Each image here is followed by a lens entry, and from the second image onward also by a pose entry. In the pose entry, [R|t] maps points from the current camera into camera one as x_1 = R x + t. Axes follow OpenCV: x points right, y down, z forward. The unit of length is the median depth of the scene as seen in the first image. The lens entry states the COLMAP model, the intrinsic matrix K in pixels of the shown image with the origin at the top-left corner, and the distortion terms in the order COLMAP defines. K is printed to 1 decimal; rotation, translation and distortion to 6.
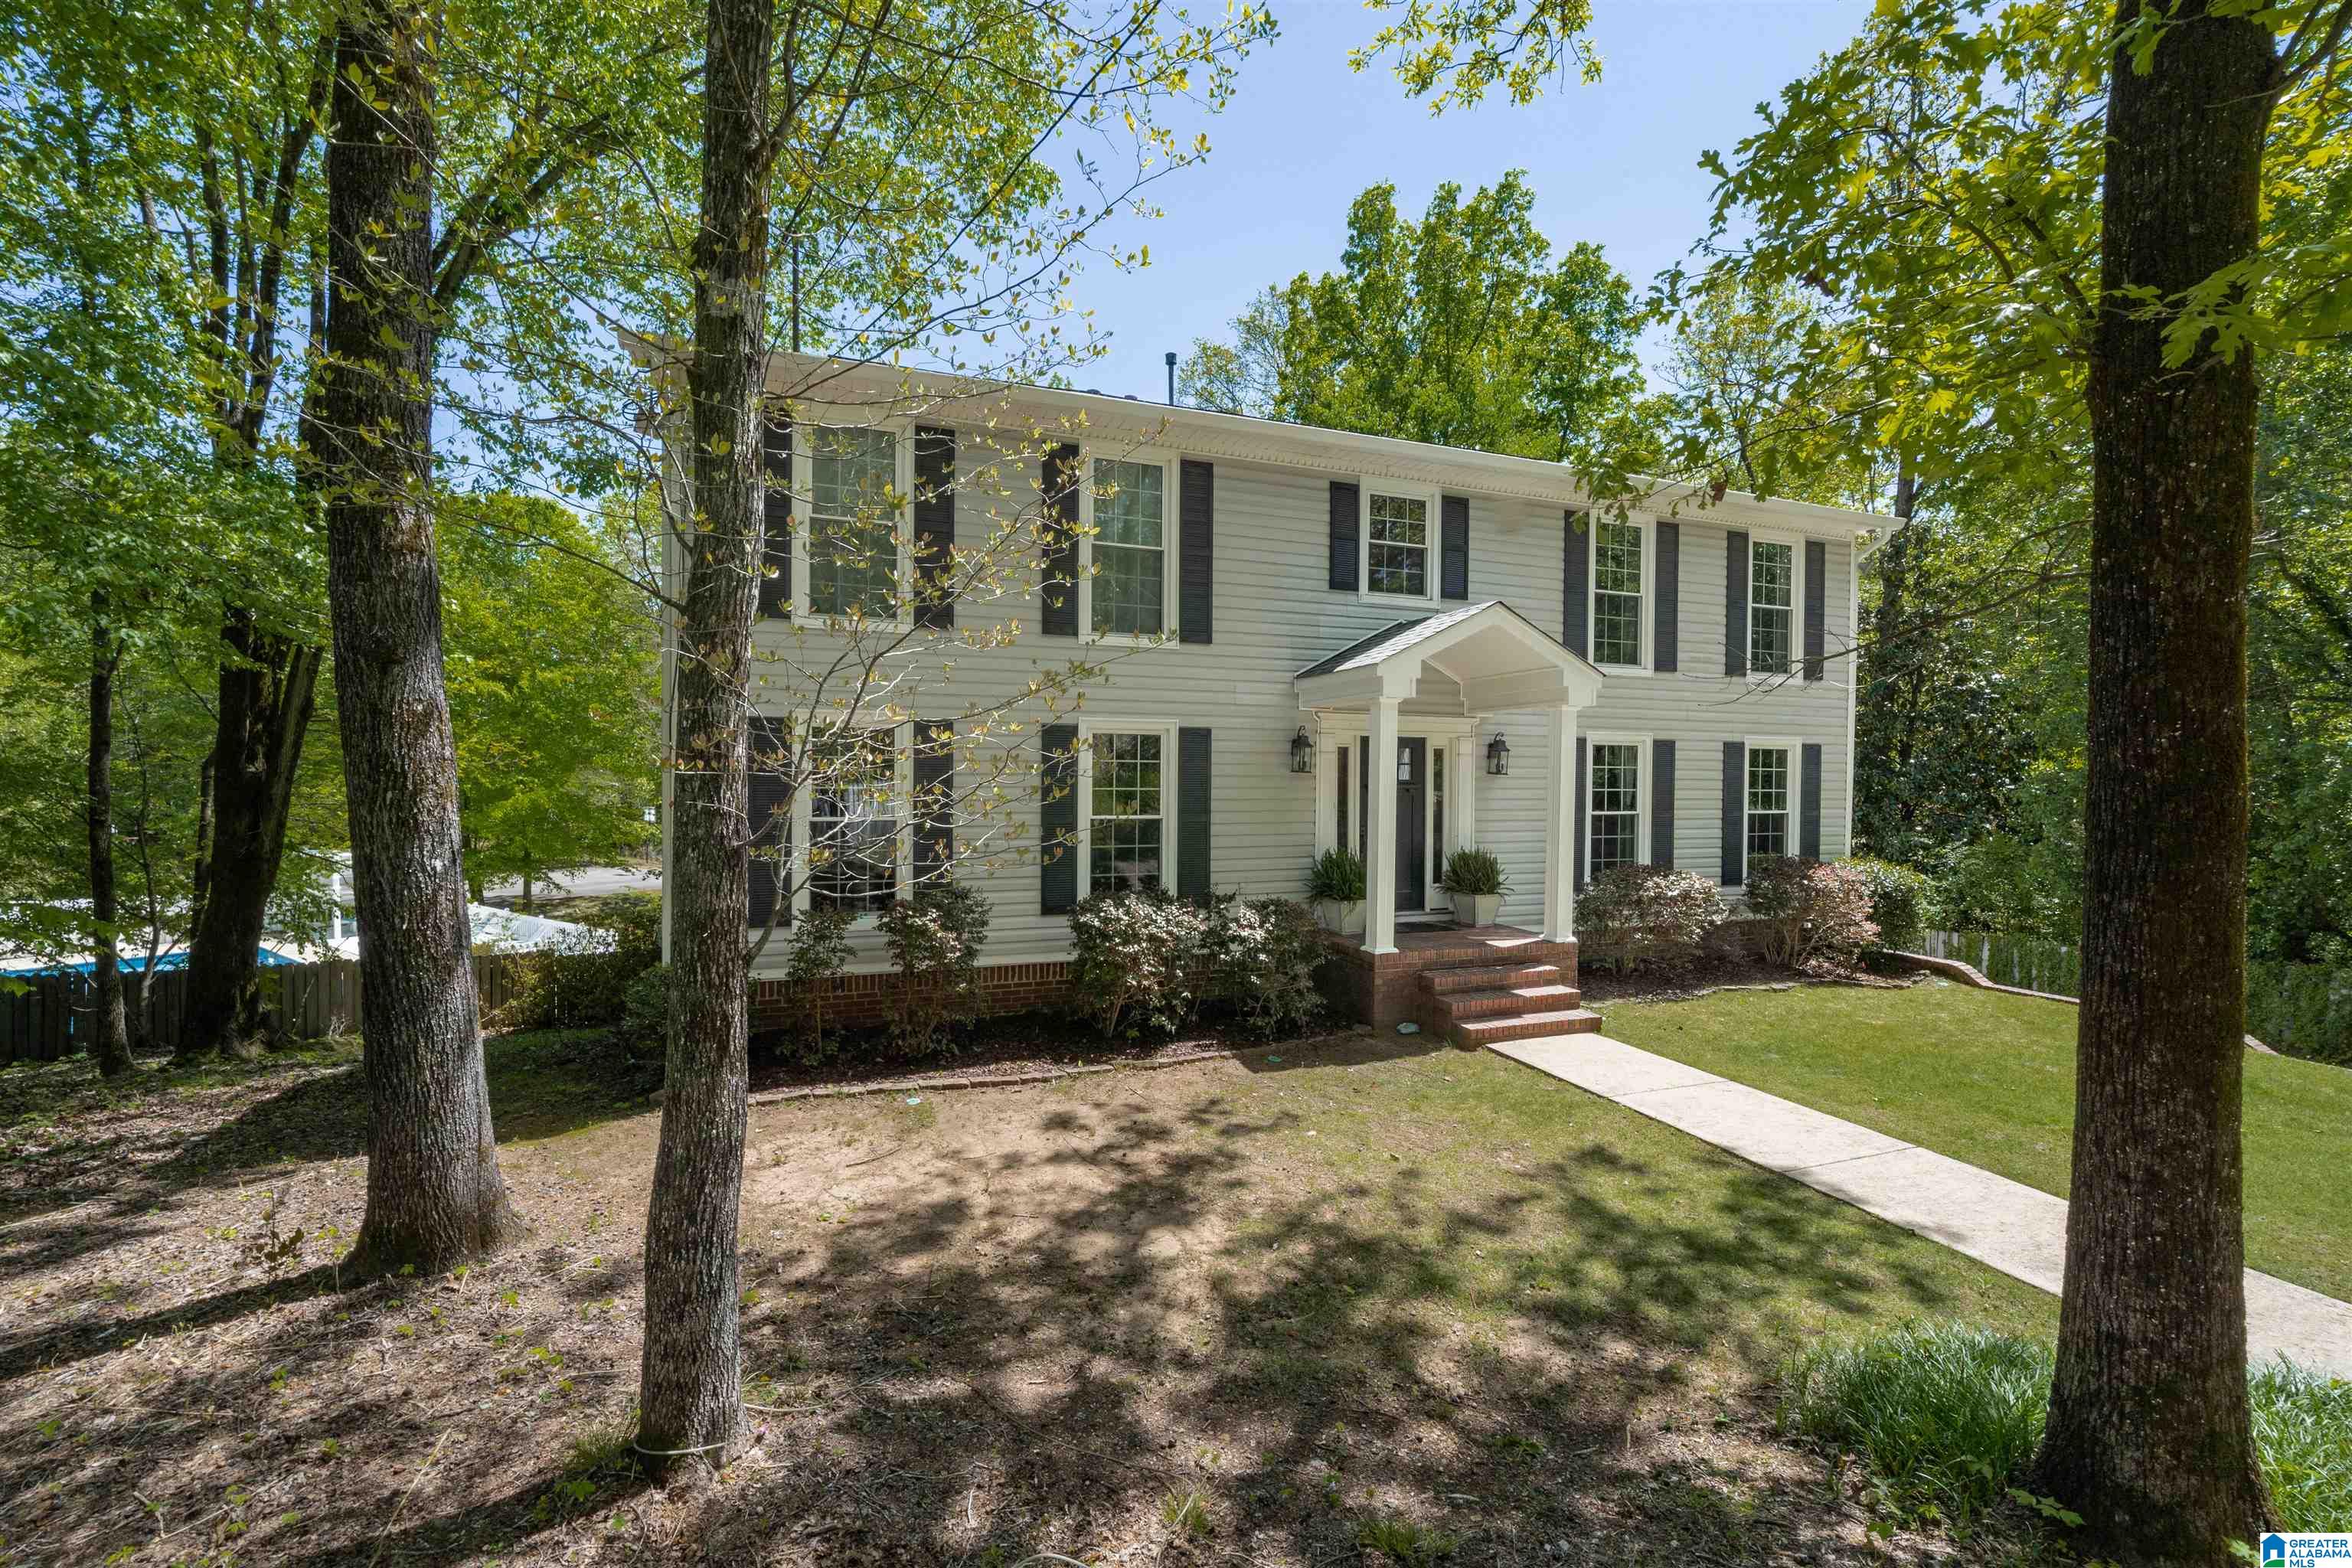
lens RADIAL K [[942.5, 0, 1175.8], [0, 942.5, 786.5], [0, 0, 1]] dist [-0.012620, -0.000060]
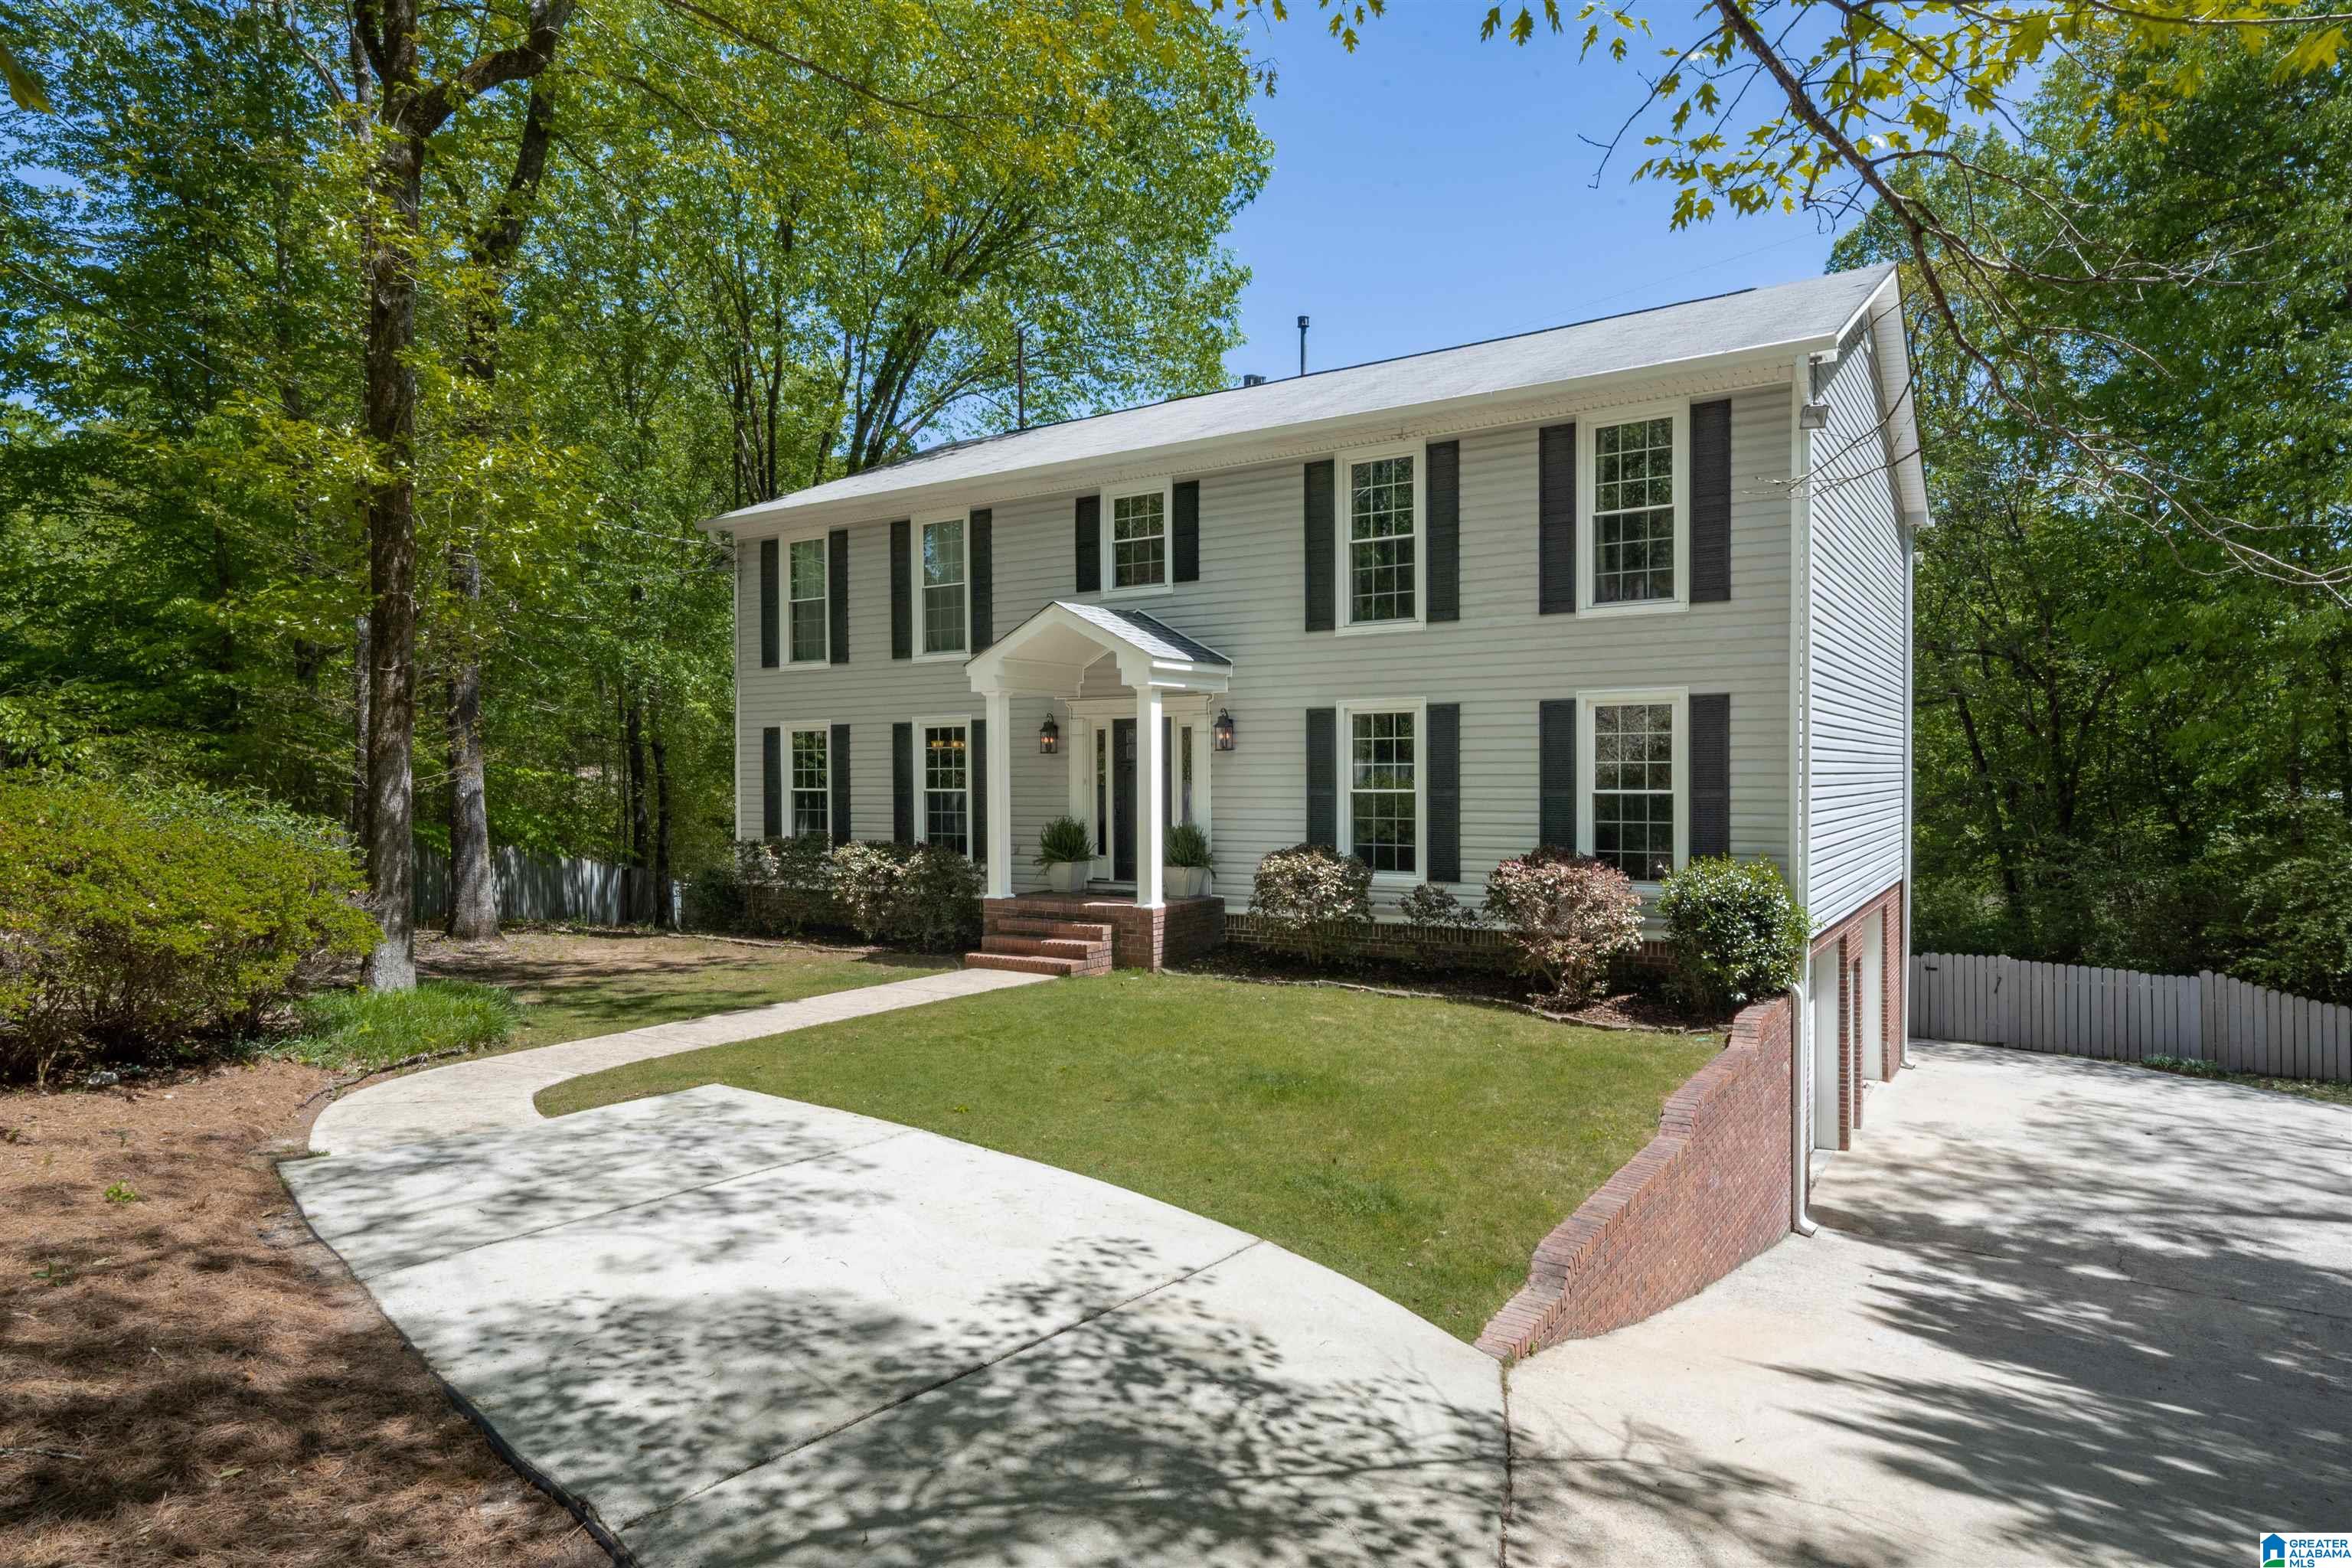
lens RADIAL K [[1355.8, 0, 1180.8], [0, 1355.8, 779.9], [0, 0, 1]] dist [0.034000, -0.000594]
pose [[0.599159, -0.005467, -0.800612, 1.509320], [0.001364, 0.999982, -0.005807, 0.027372], [0.800629, 0.002387, 0.599155, 0.107212]]
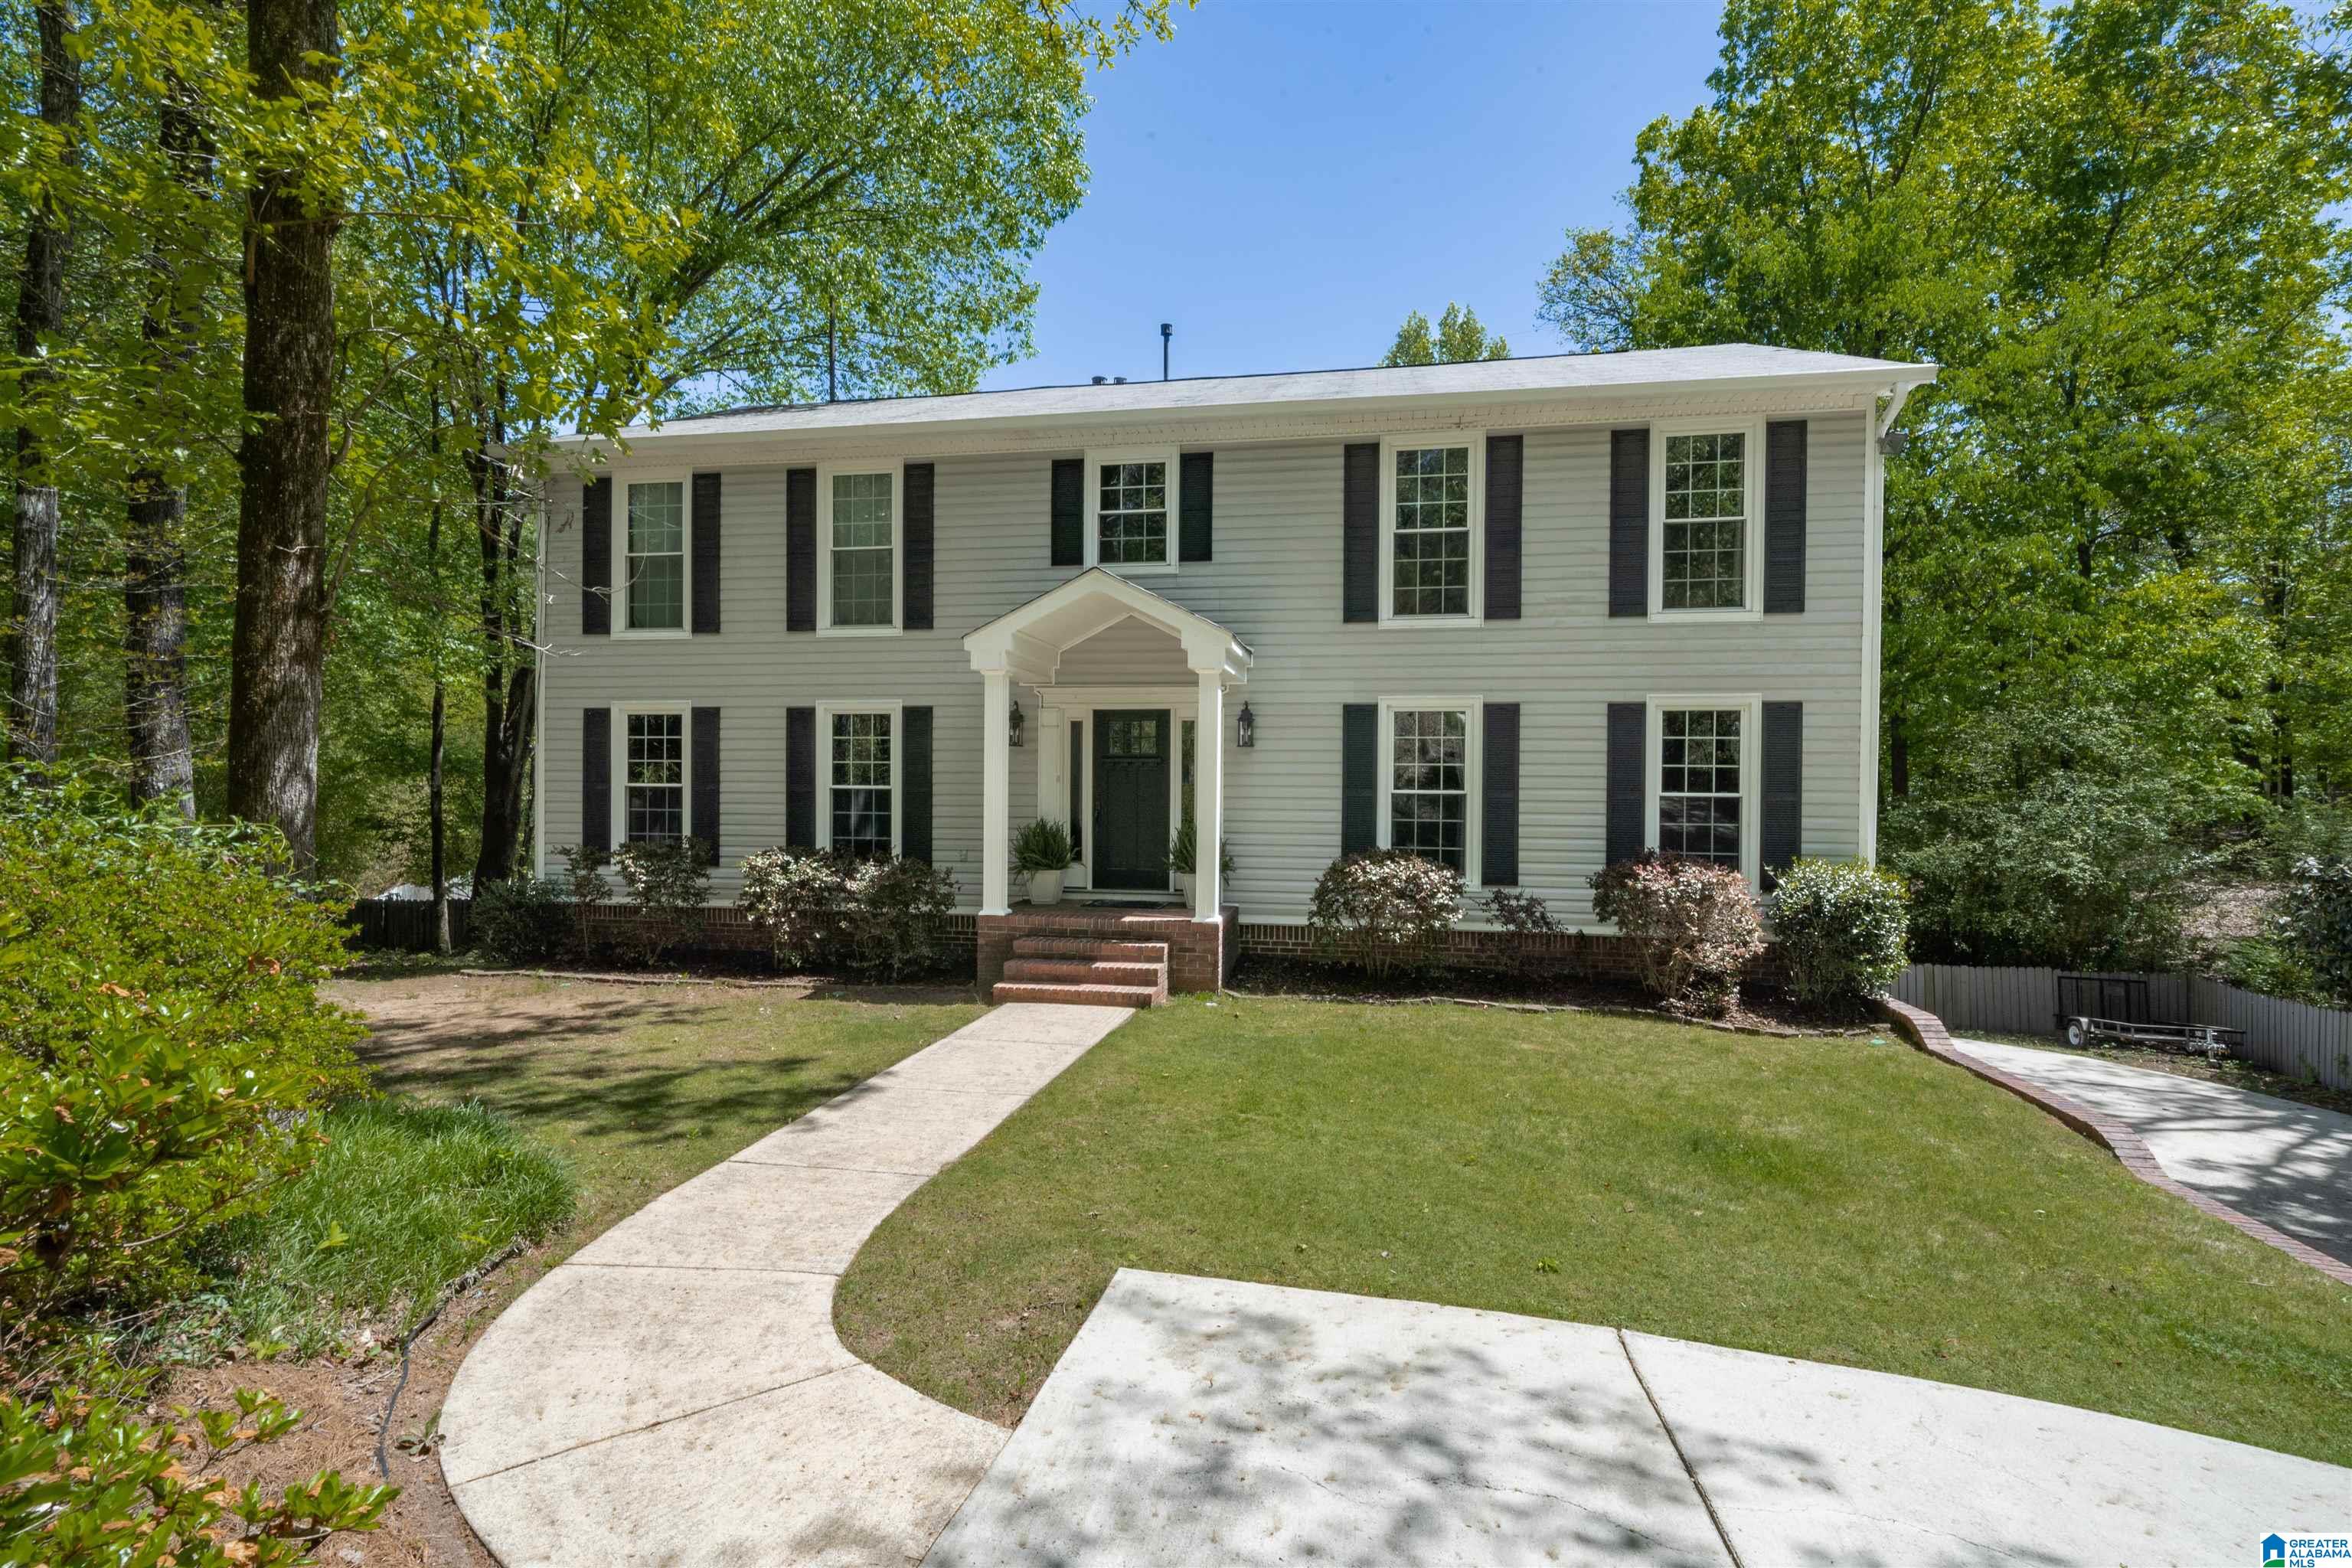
lens RADIAL K [[1114.4, 0, 1176.9], [0, 1114.4, 783.8], [0, 0, 1]] dist [0.022512, 0.001245]
pose [[0.859681, 0.001442, -0.510829, 0.867862], [-0.007716, 0.999919, -0.010163, 0.036032], [0.510773, 0.012678, 0.859622, 0.031919]]
